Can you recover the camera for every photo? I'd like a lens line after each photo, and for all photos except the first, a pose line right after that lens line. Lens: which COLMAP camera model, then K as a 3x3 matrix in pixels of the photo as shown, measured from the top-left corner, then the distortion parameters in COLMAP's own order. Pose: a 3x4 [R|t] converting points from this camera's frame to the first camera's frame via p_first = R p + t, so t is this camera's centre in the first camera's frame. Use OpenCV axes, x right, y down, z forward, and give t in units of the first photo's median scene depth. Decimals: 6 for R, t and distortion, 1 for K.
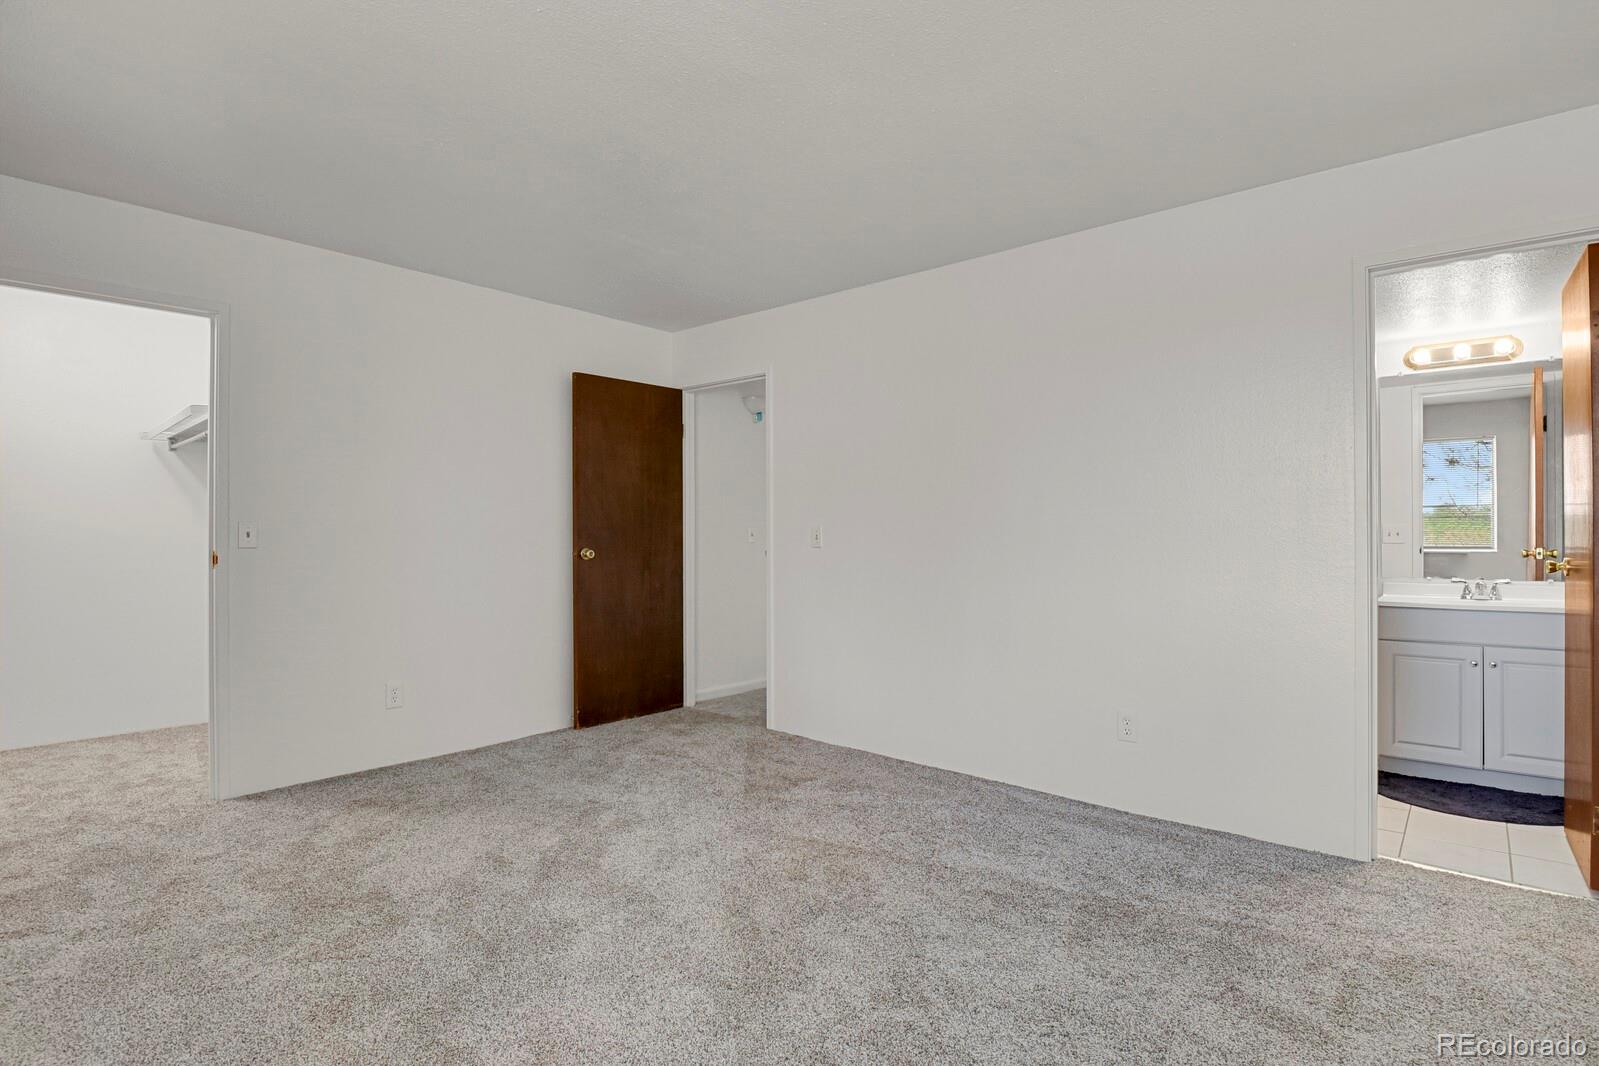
lens RADIAL K [[781.4, 0, 800.8], [0, 781.4, 528.9], [0, 0, 1]] dist [-0.021753, -0.003702]
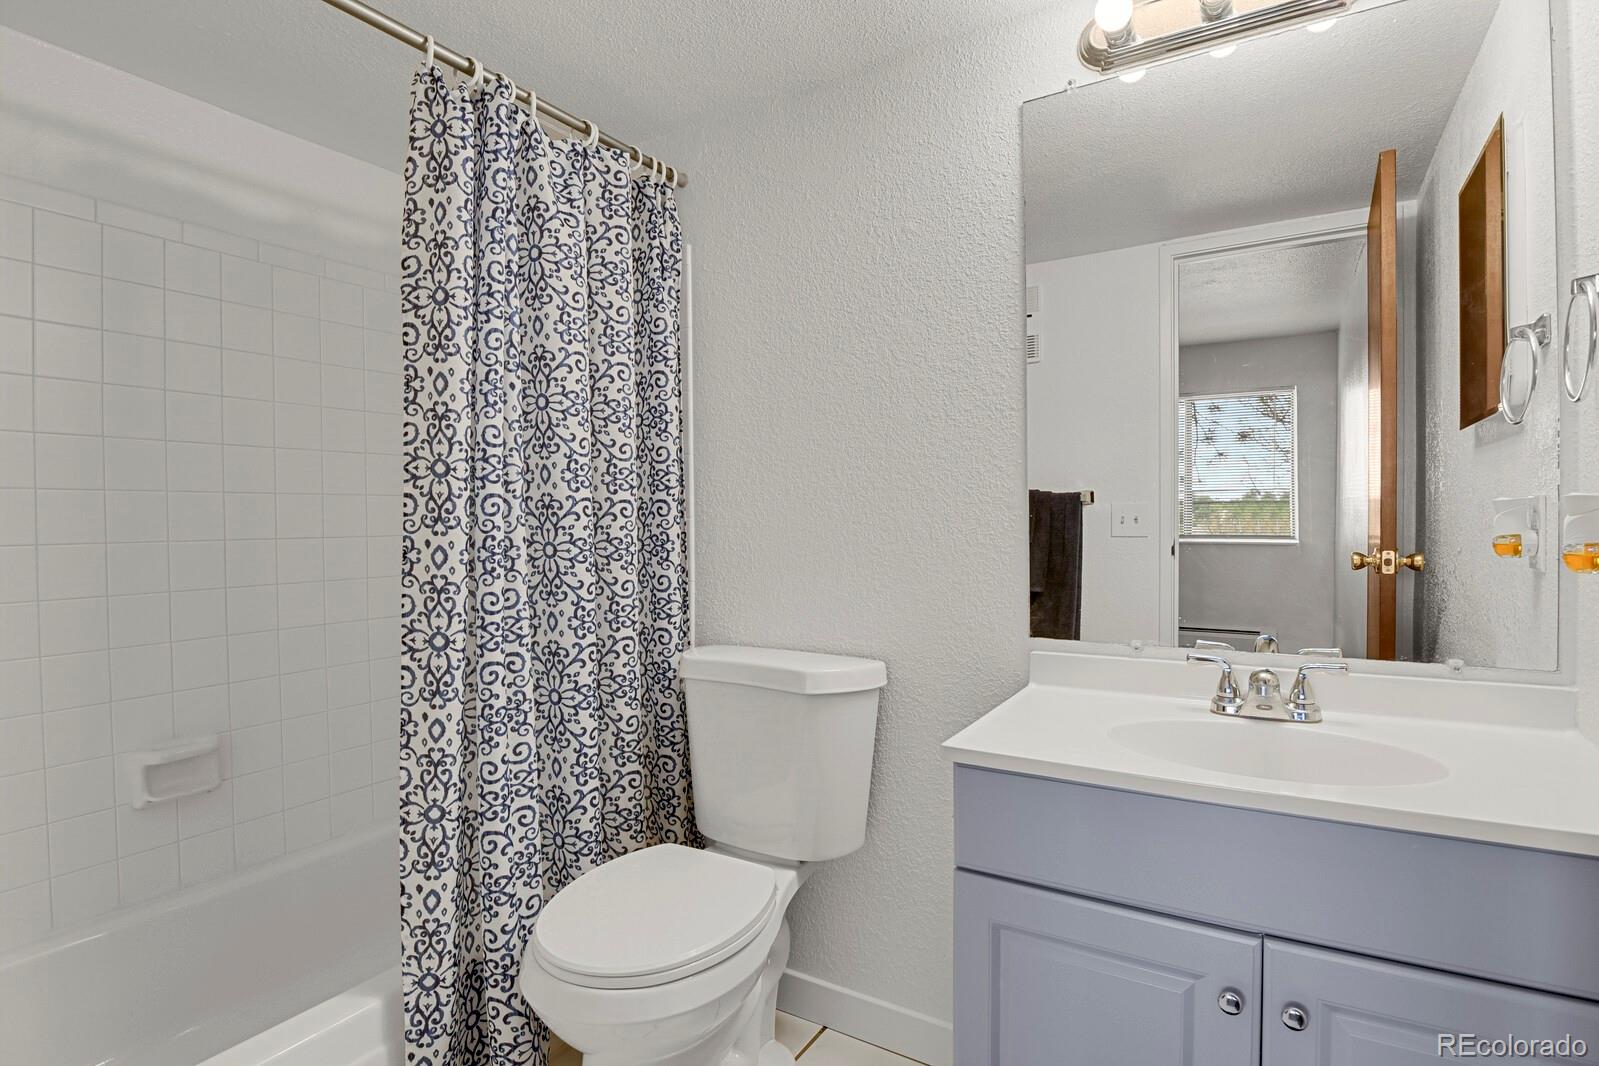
lens RADIAL K [[781.4, 0, 798.6], [0, 781.4, 534.6], [0, 0, 1]] dist [-0.021753, -0.003702]
pose [[0.985477, -0.009377, 0.169548, 0.637215], [0.005032, 0.999648, 0.026038, 0.002792], [-0.169733, -0.024807, 0.985178, 0.710359]]
